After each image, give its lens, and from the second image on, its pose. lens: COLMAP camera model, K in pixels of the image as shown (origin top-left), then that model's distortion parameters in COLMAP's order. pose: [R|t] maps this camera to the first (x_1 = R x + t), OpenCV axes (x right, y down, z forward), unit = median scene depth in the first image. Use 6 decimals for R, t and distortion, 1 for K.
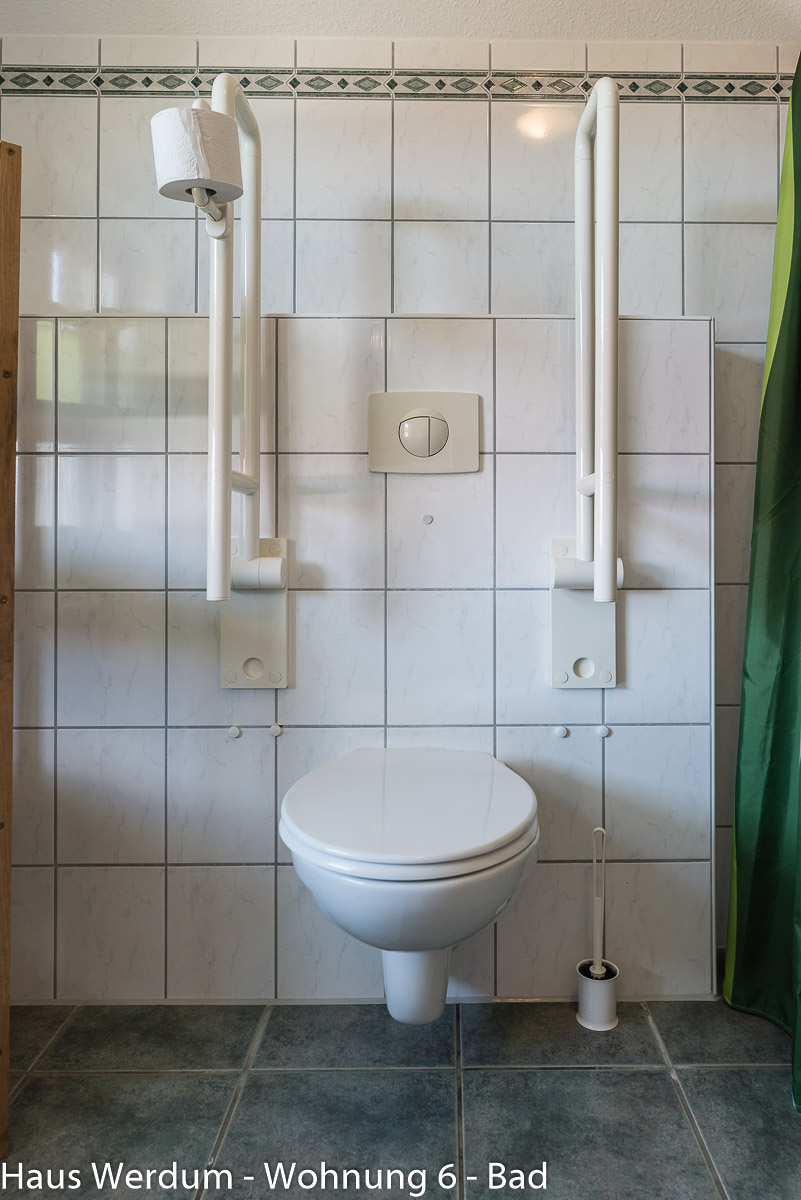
lens RADIAL K [[847.8, 0, 509.1], [0, 847.8, 527.1], [0, 0, 1]] dist [0.001684, -0.004872]
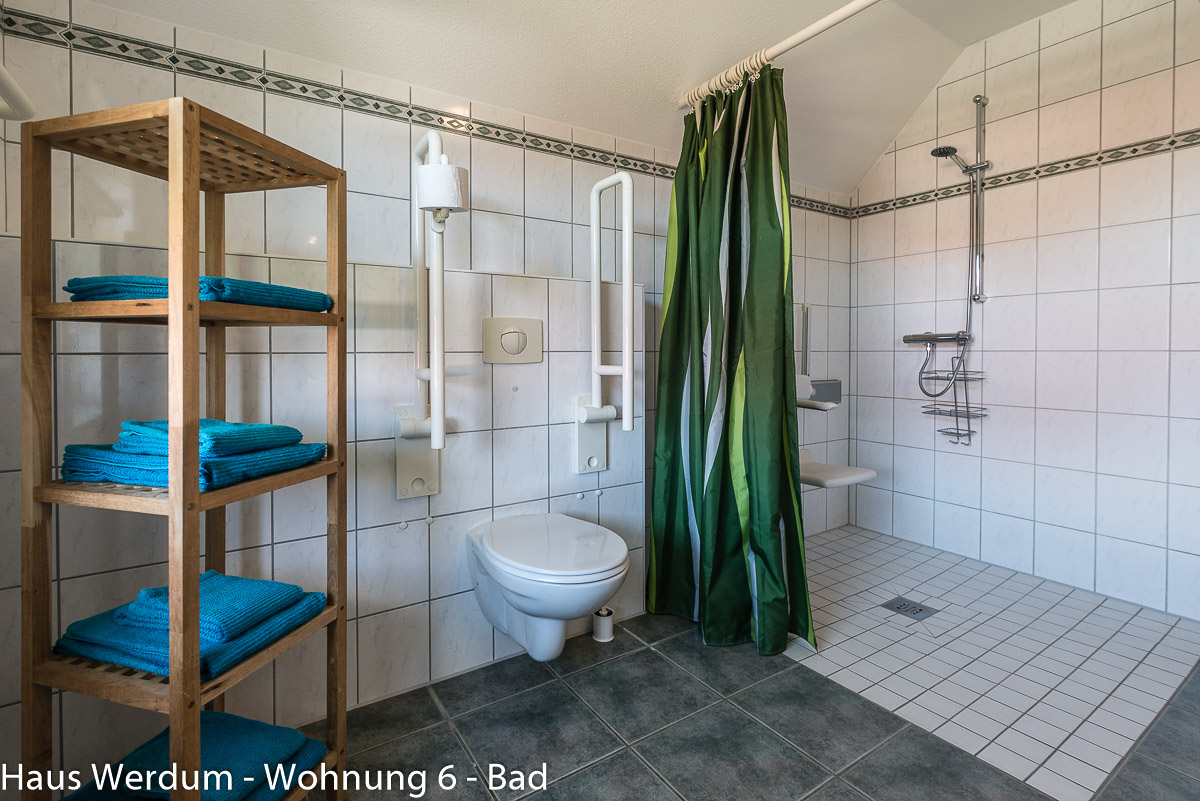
lens RADIAL K [[558.5, 0, 578.7], [0, 558.5, 352.3], [0, 0, 1]] dist [0.005811, -0.001256]
pose [[0.852634, -0.009938, 0.522414, -0.609375], [-0.001566, 0.999766, 0.021575, -0.114336], [-0.522506, -0.019213, 0.852419, -0.078026]]
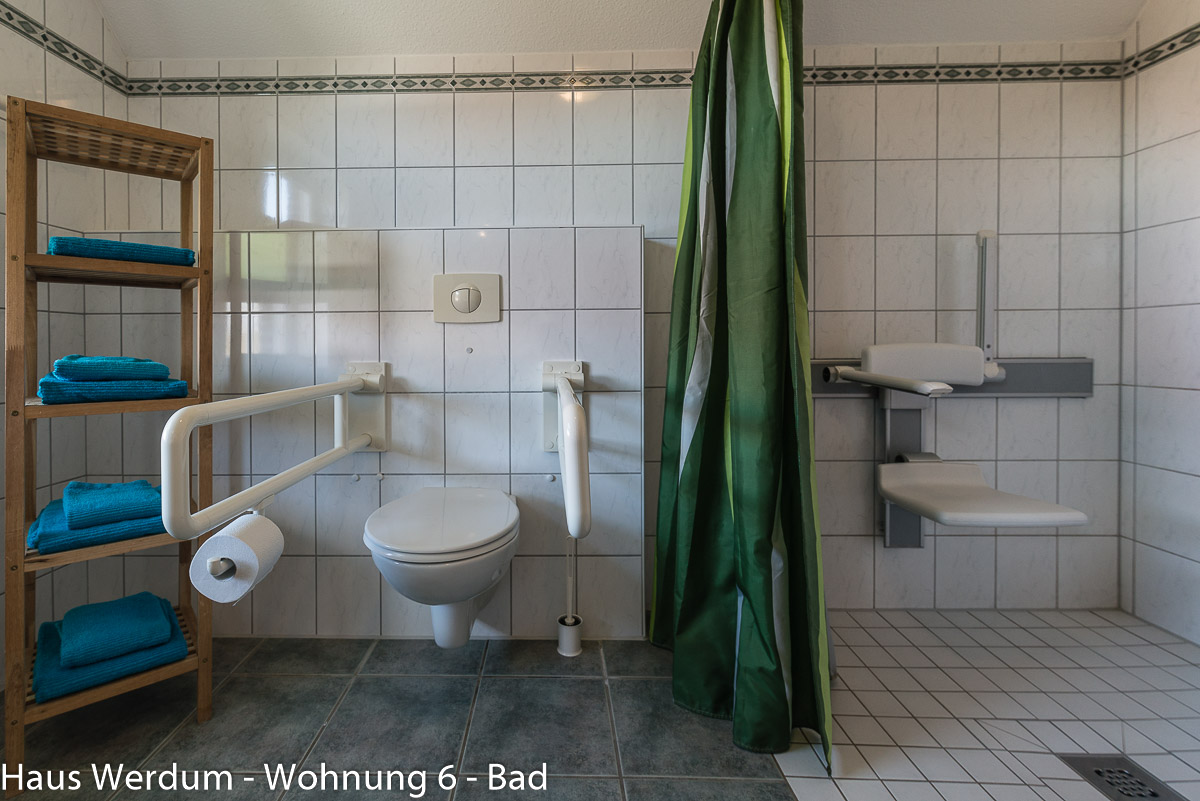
lens RADIAL K [[558.5, 0, 574.1], [0, 558.5, 349.5], [0, 0, 1]] dist [0.005811, -0.001256]
pose [[0.998813, -0.009339, -0.047800, 0.164431], [0.010109, 0.999823, 0.015895, -0.026638], [0.047644, -0.016359, 0.998730, -0.085961]]
